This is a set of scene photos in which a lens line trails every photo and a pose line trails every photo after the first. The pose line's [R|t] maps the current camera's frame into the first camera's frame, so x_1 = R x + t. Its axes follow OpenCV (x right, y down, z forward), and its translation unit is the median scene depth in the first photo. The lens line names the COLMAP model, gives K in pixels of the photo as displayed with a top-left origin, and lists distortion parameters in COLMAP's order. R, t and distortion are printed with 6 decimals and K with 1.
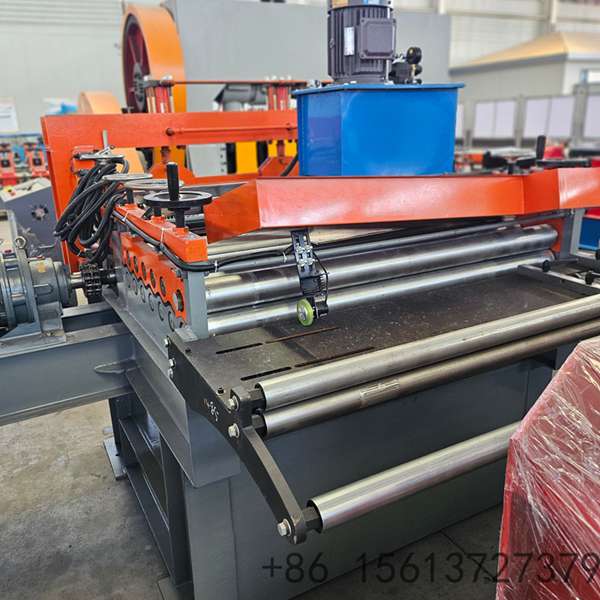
lens RADIAL K [[562.9, 0, 300.0], [0, 562.9, 300.0], [0, 0, 1]] dist [0.131902, -0.169369]
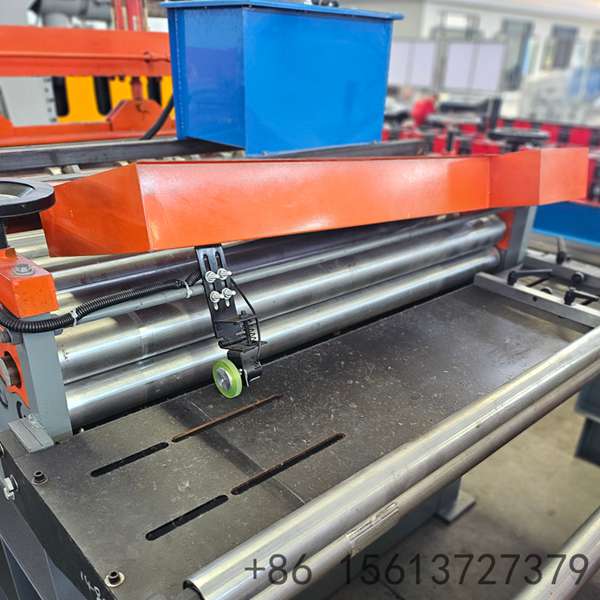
lens RADIAL K [[568.3, 0, 301.4], [0, 568.3, 370.3], [0, 0, 1]] dist [0.075880, -0.064876]
pose [[0.967921, -0.064487, 0.242838, -0.057991], [0.015383, 0.979899, 0.198902, -0.099871], [-0.250783, -0.188786, 0.949457, 0.306925]]
